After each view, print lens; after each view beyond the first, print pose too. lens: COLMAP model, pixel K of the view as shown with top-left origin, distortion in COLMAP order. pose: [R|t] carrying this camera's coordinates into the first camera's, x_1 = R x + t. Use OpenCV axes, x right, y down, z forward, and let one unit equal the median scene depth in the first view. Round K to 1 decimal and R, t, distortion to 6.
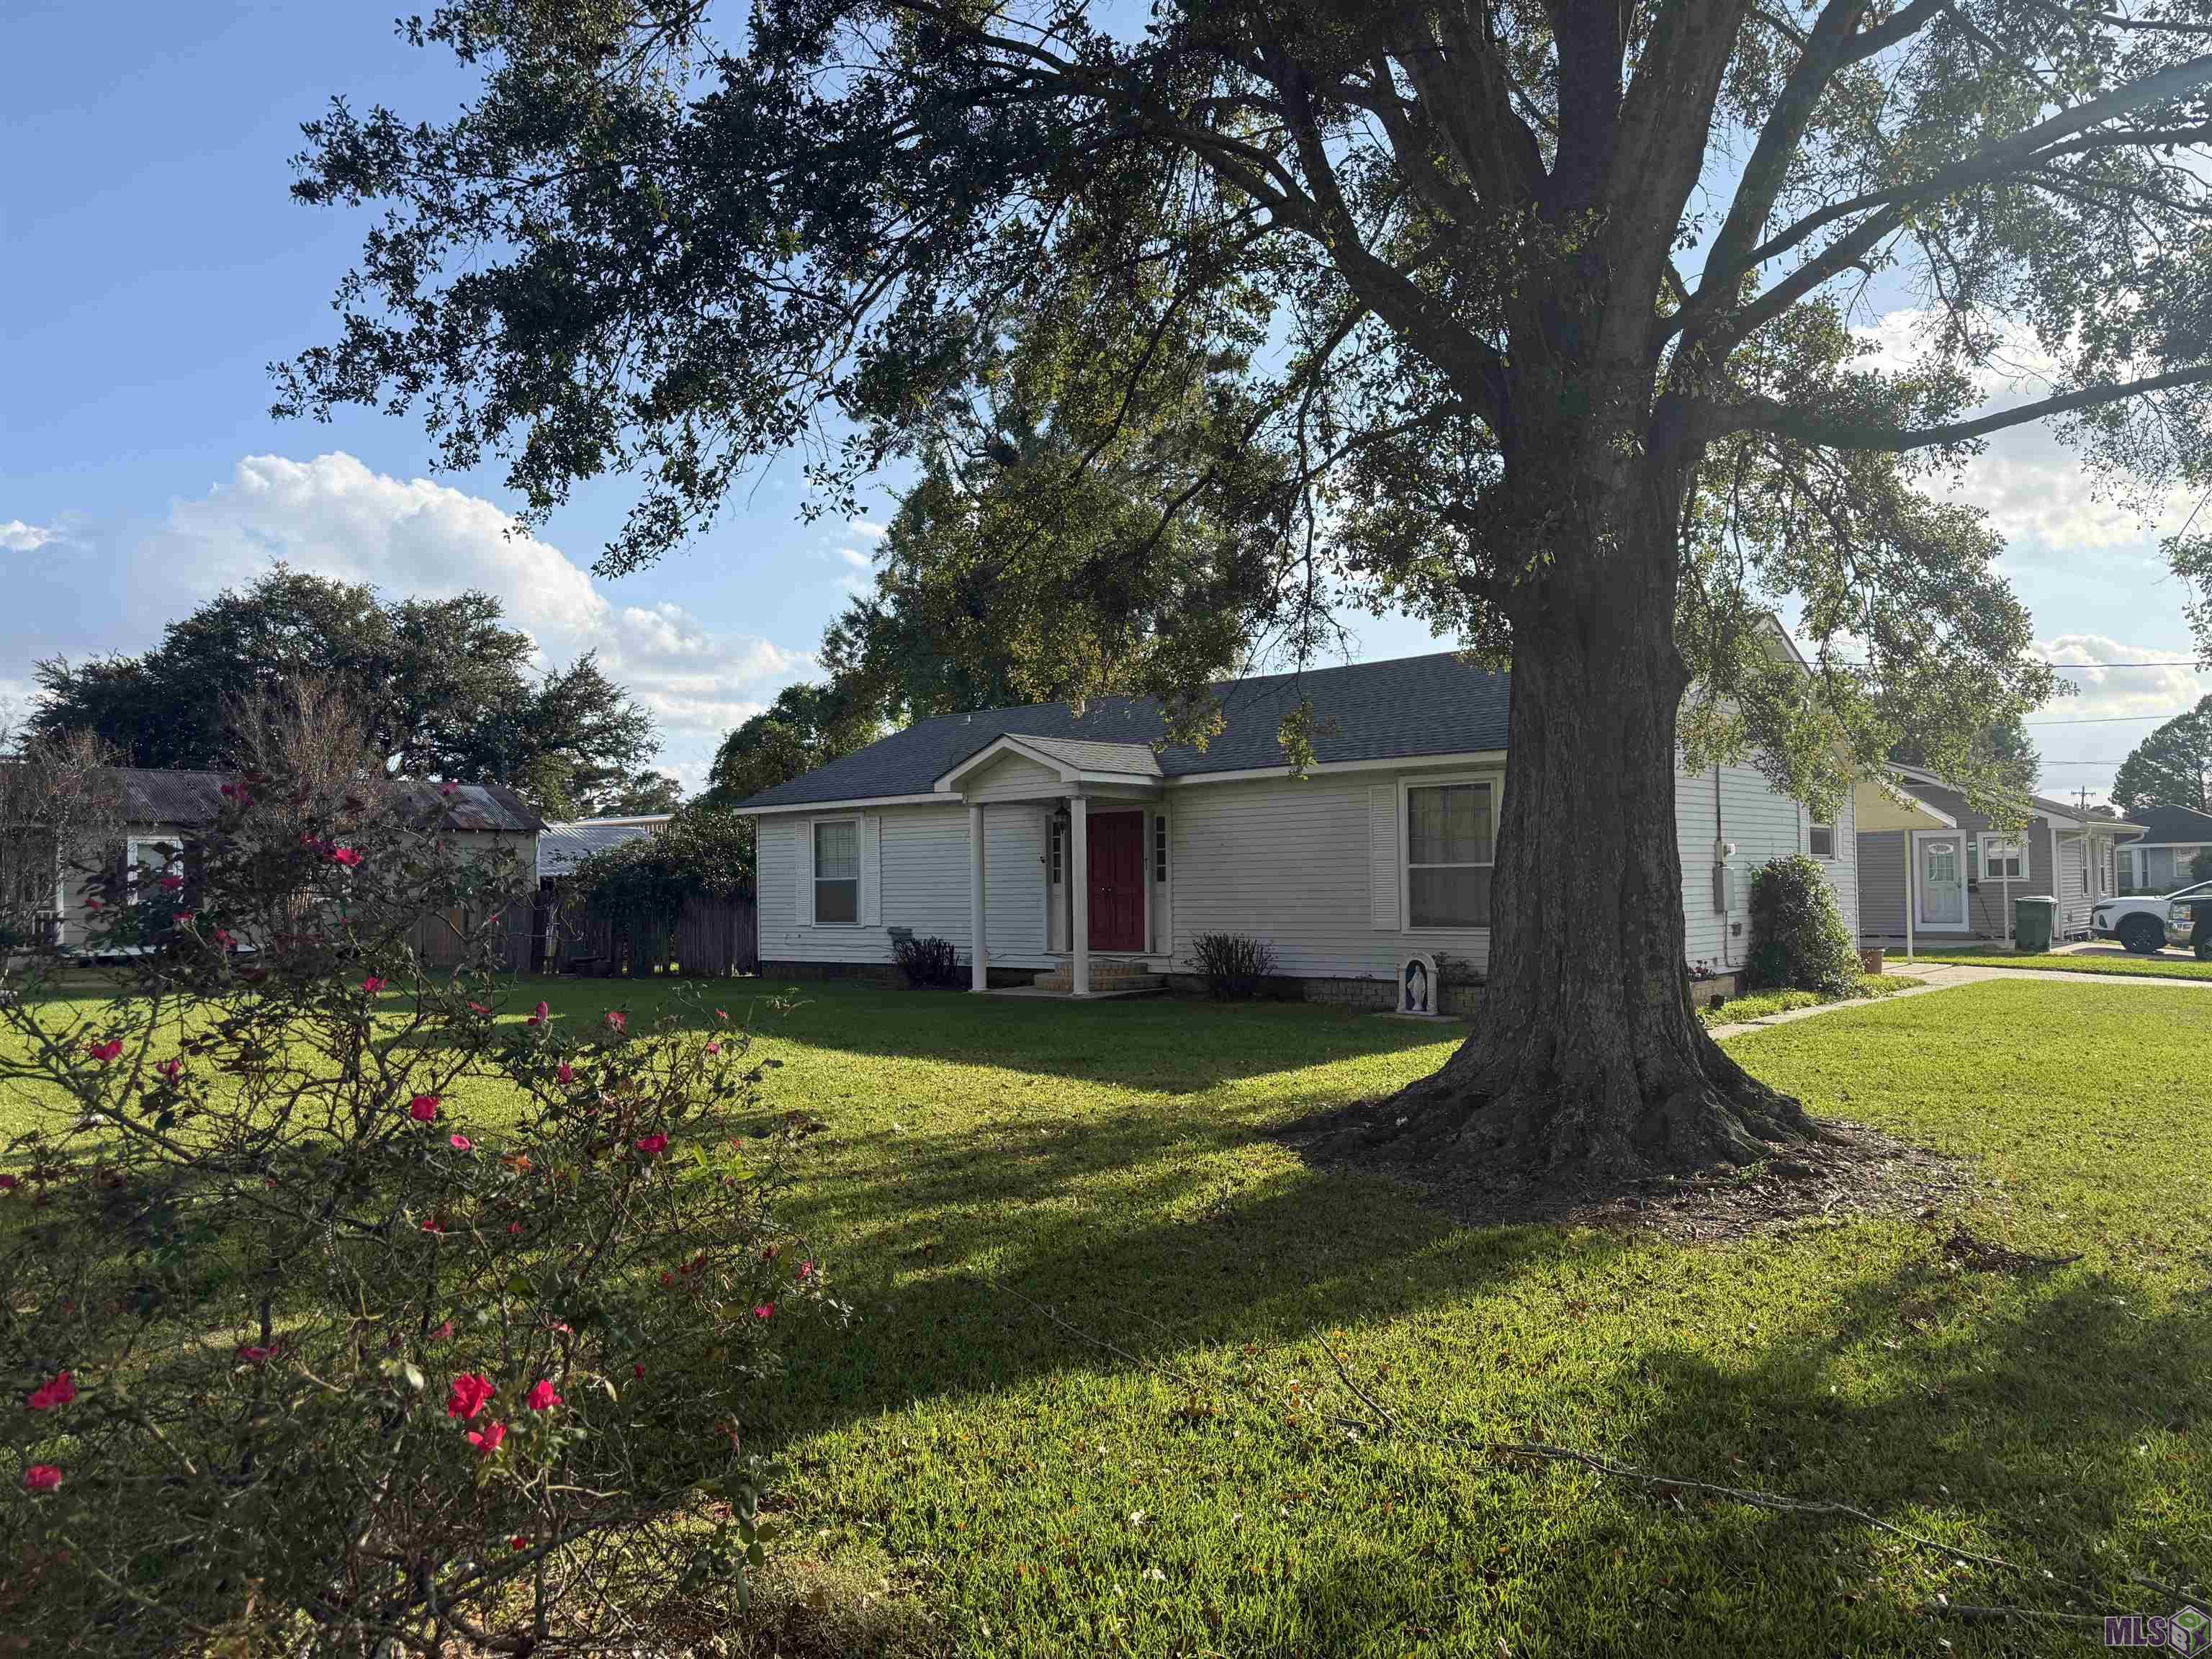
lens RADIAL K [[1535.9, 0, 1093.0], [0, 1535.9, 831.4], [0, 0, 1]] dist [0.037489, -0.041071]
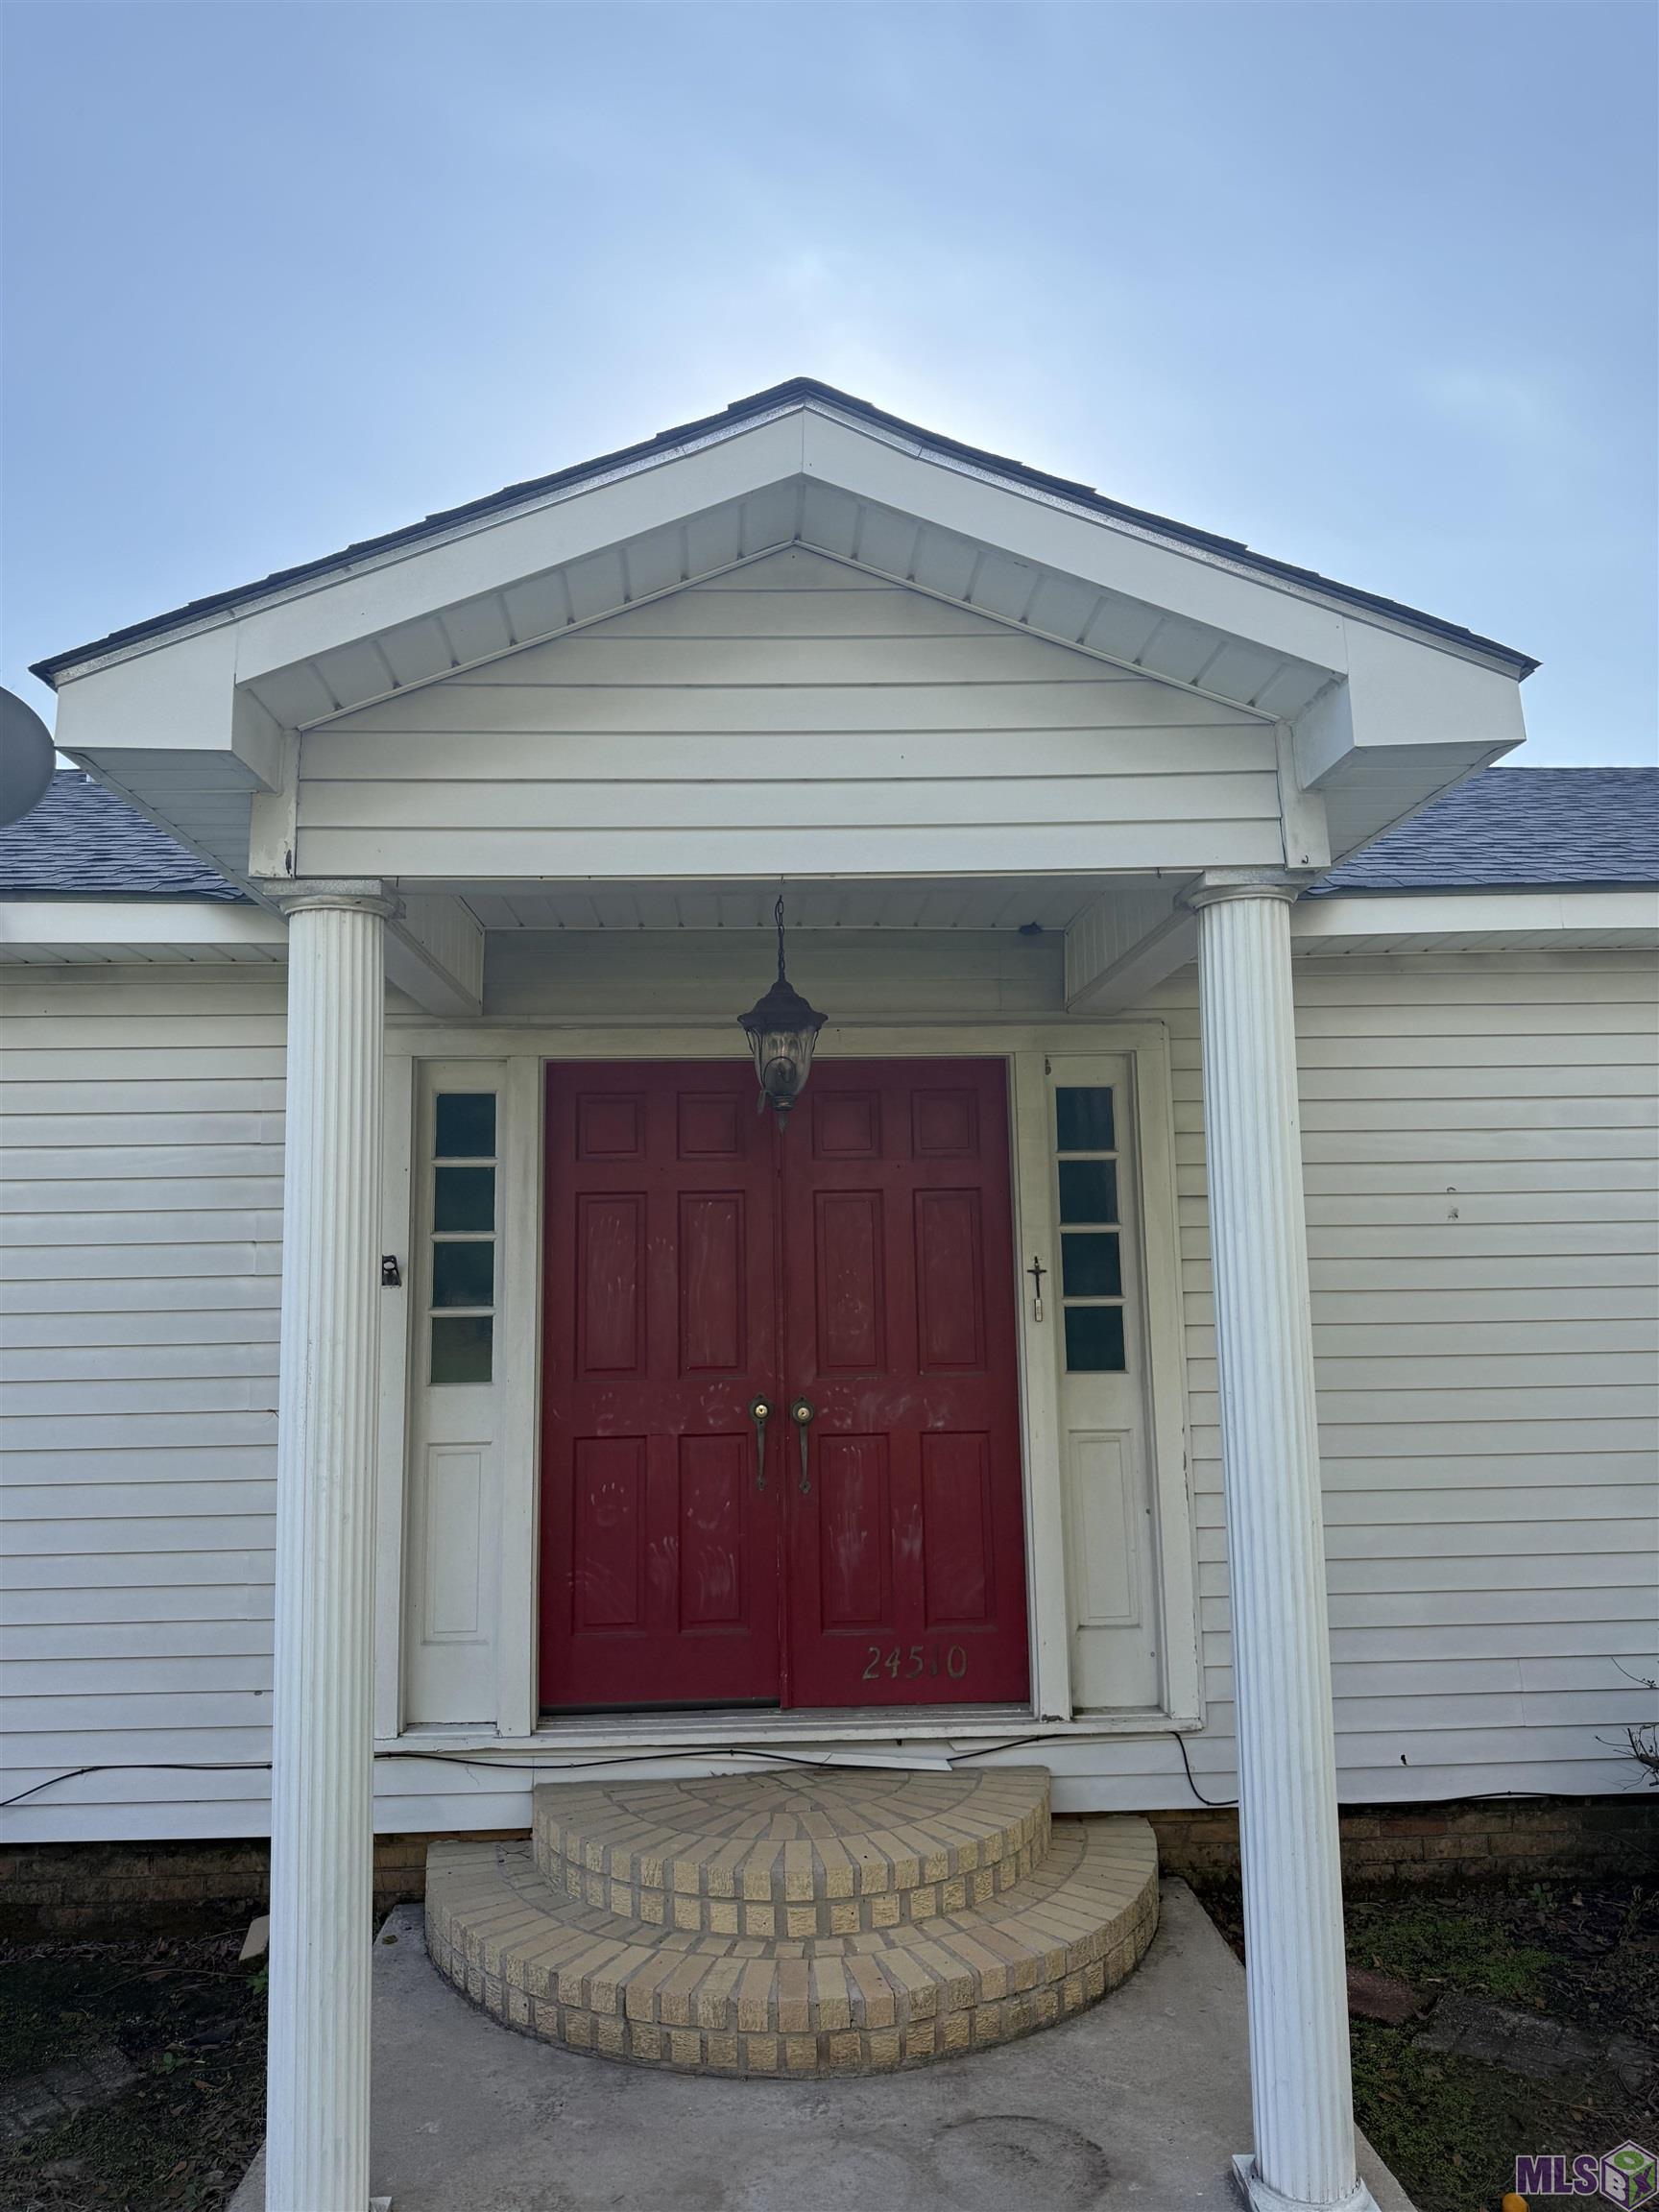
lens RADIAL K [[1562.2, 0, 829.5], [0, 1562.2, 1106.0], [0, 0, 1]] dist [0.130942, -0.221429]
pose [[0.716461, 0.076409, 0.693430, -0.113689], [-0.019869, 0.995816, -0.089200, 0.011770], [-0.697344, 0.050131, 0.714981, 0.666613]]
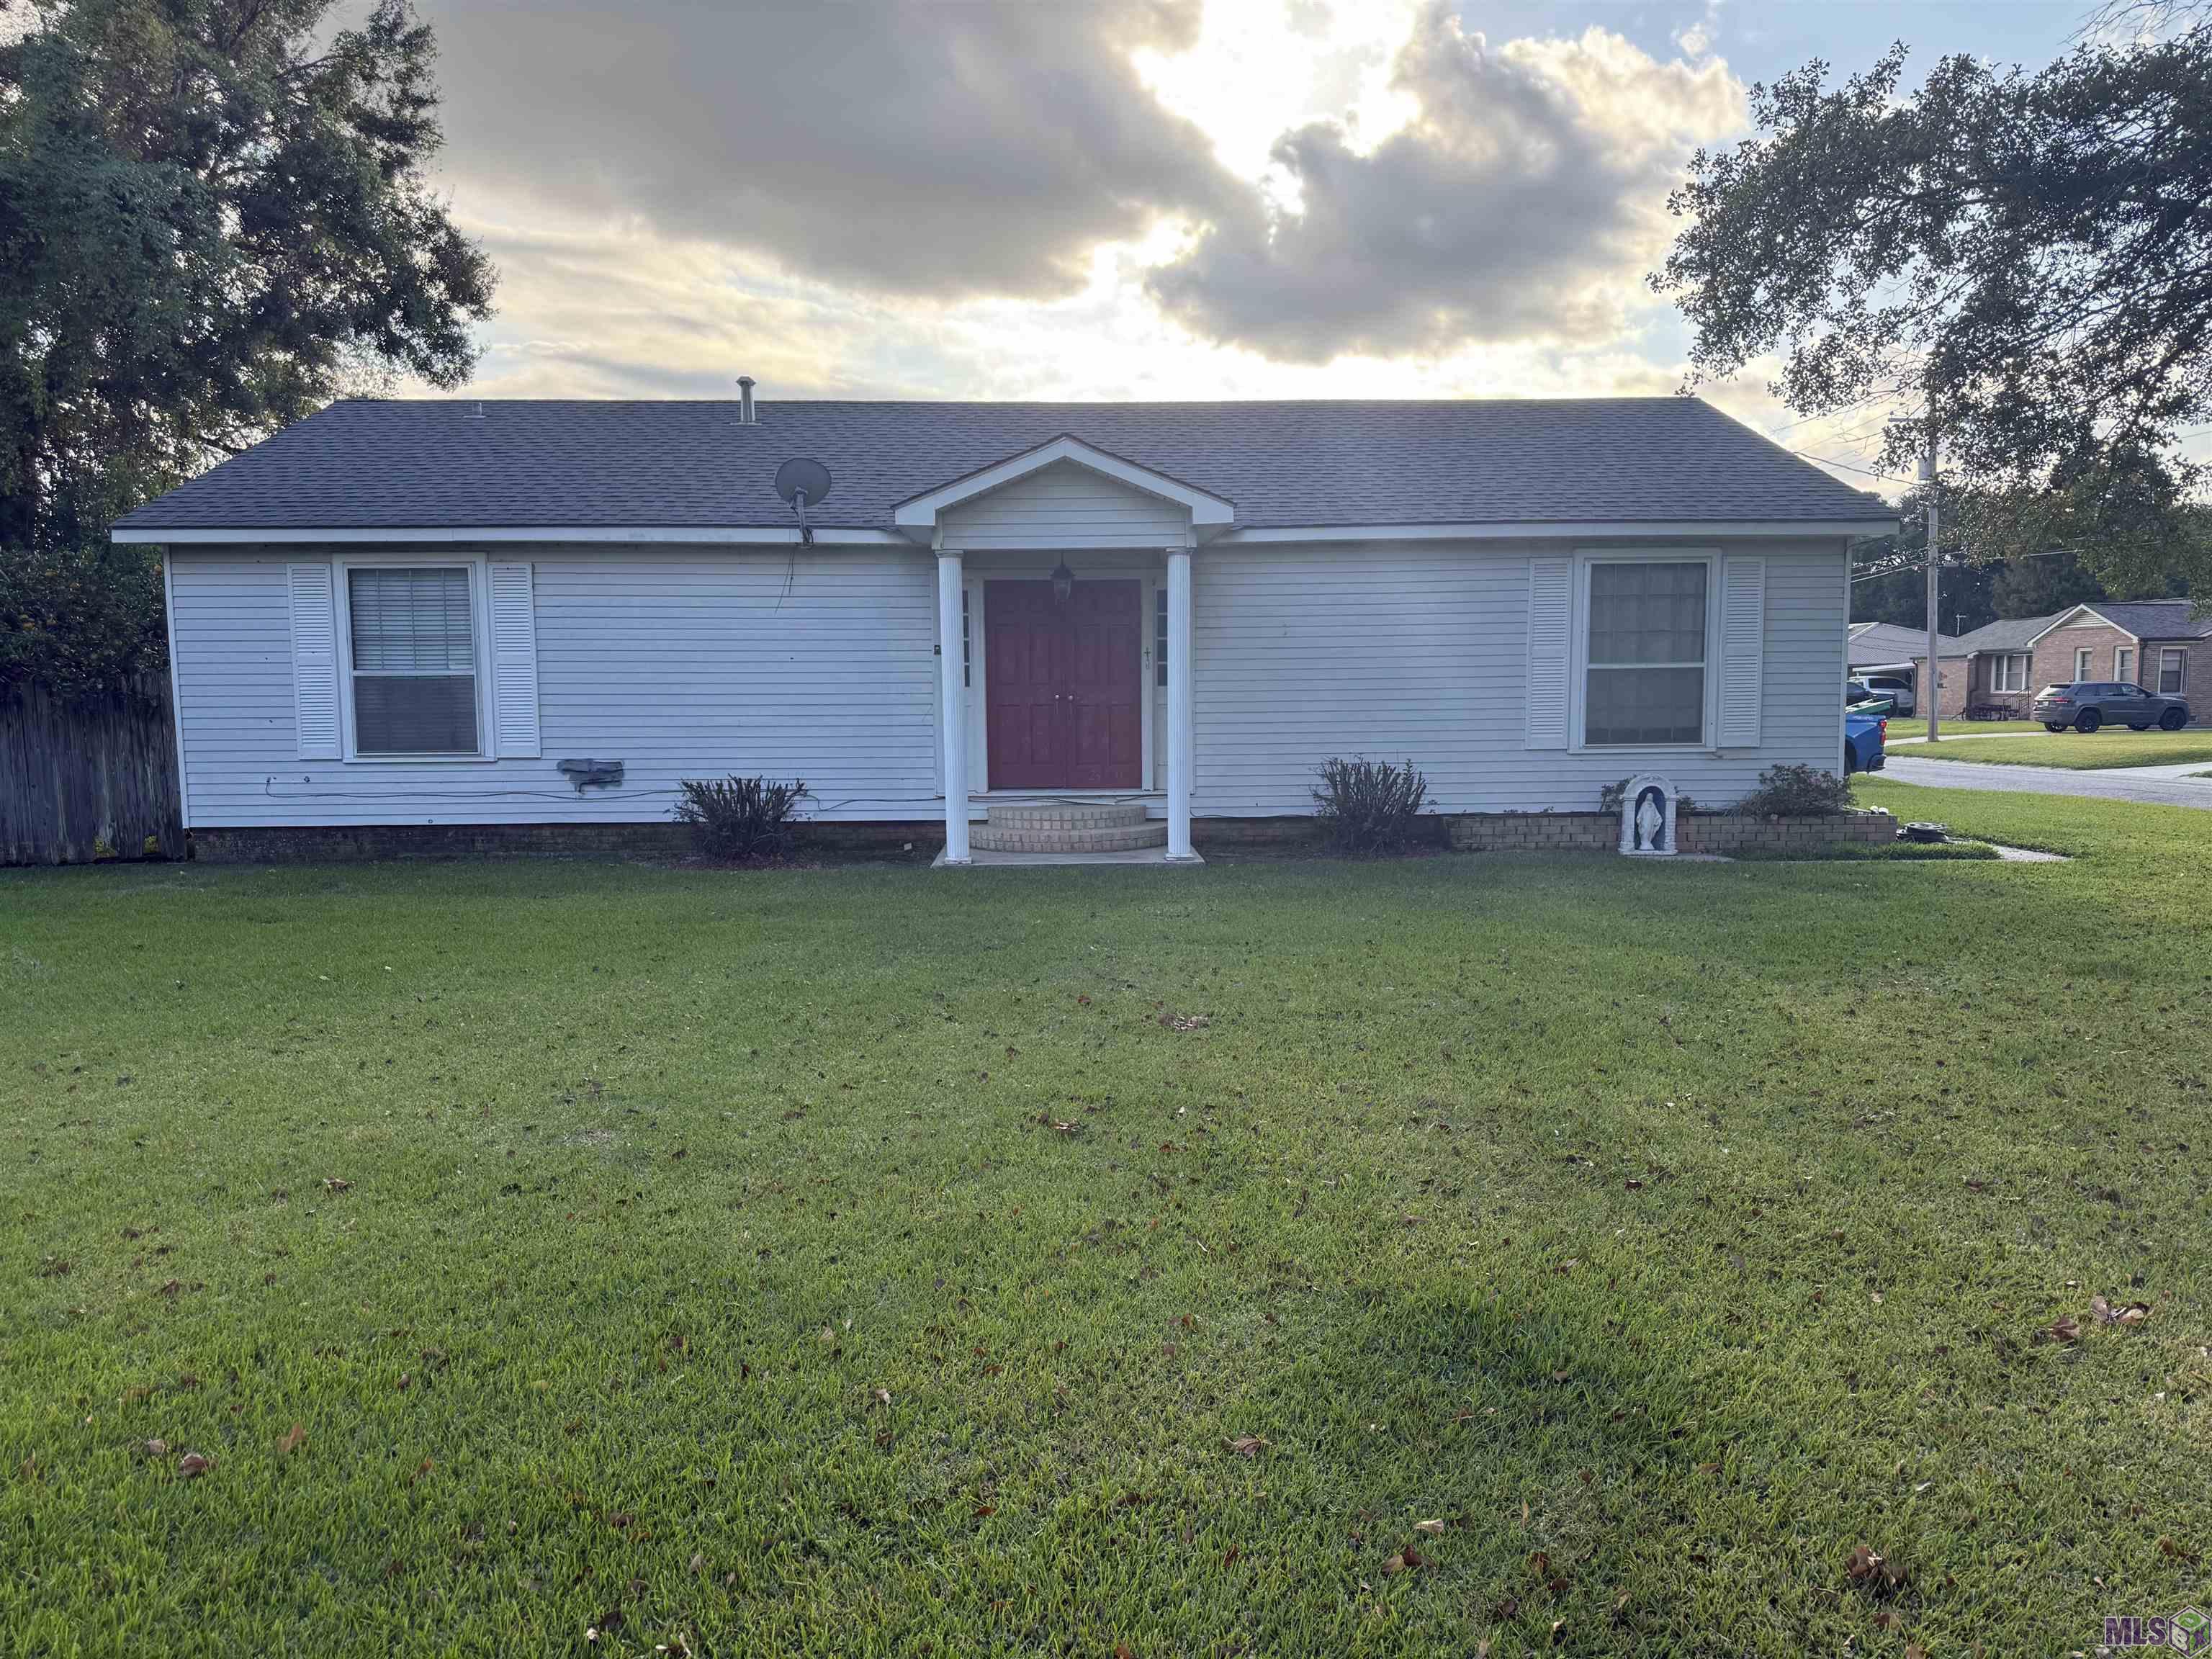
lens RADIAL K [[1562.2, 0, 1108.9], [0, 1562.2, 833.2], [0, 0, 1]] dist [0.130942, -0.221429]
pose [[0.726050, -0.056662, 0.685303, -0.354571], [-0.028339, 0.993287, 0.112151, 0.015886], [-0.687058, -0.100848, 0.719570, 0.393558]]
